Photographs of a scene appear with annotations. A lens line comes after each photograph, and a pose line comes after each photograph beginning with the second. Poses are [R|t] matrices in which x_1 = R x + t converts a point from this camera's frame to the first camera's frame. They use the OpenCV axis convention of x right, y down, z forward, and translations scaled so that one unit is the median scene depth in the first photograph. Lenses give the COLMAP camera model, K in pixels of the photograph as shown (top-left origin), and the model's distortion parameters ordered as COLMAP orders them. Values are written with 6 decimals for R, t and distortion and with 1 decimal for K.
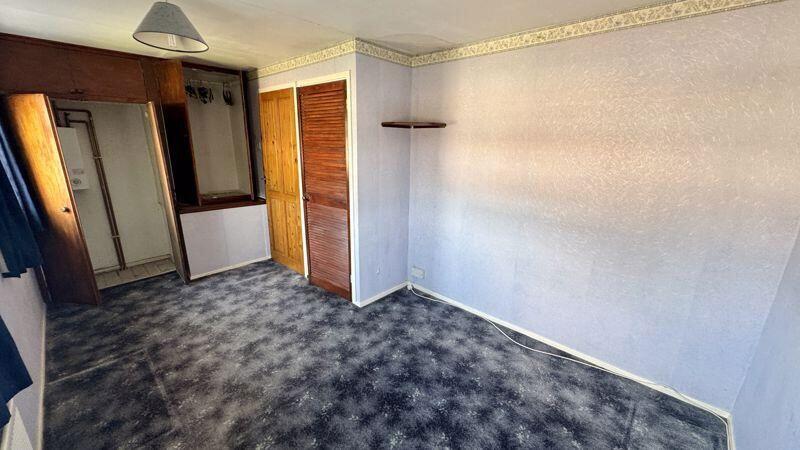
lens RADIAL K [[318.6, 0, 399.7], [0, 318.6, 223.7], [0, 0, 1]] dist [0.000774, -0.000059]
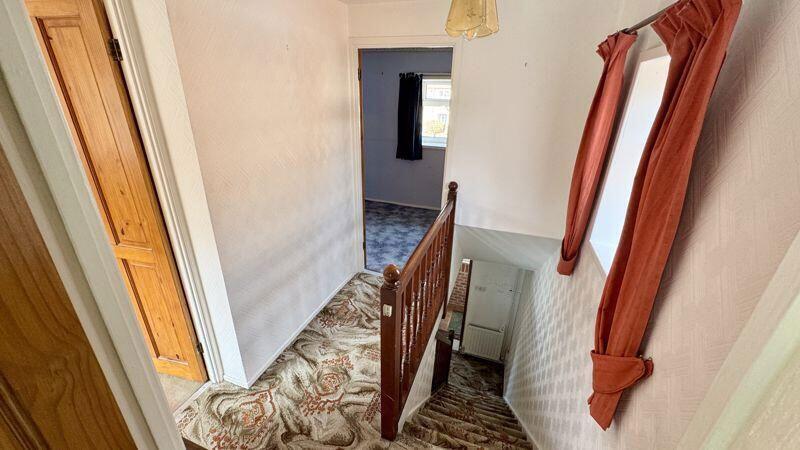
lens RADIAL K [[318.6, 0, 399.7], [0, 318.6, 223.7], [0, 0, 1]] dist [0.000774, -0.000059]
pose [[-0.909745, 0.124930, -0.395924, -0.063583], [-0.145875, 0.796656, 0.586566, -0.629874], [0.388695, 0.591381, -0.706530, 2.110265]]
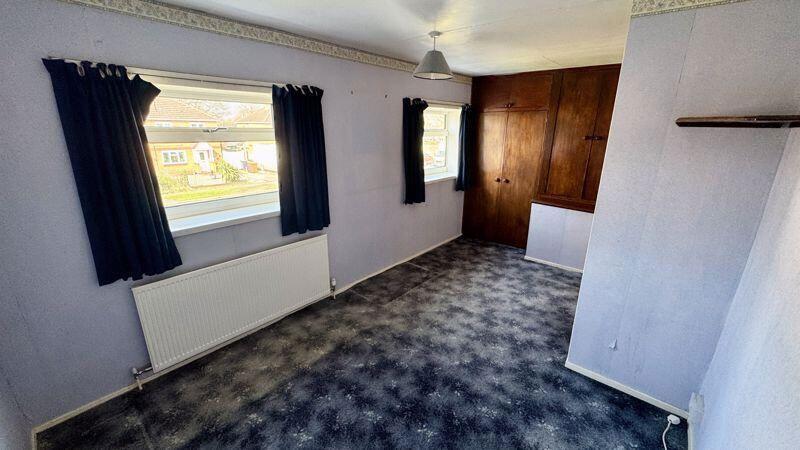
lens RADIAL K [[318.6, 0, 399.7], [0, 318.6, 223.7], [0, 0, 1]] dist [0.000774, -0.000059]
pose [[0.052759, 0.275758, -0.959778, 0.530123], [-0.271924, 0.928765, 0.251900, -0.147231], [0.960871, 0.247697, 0.123986, 0.483319]]
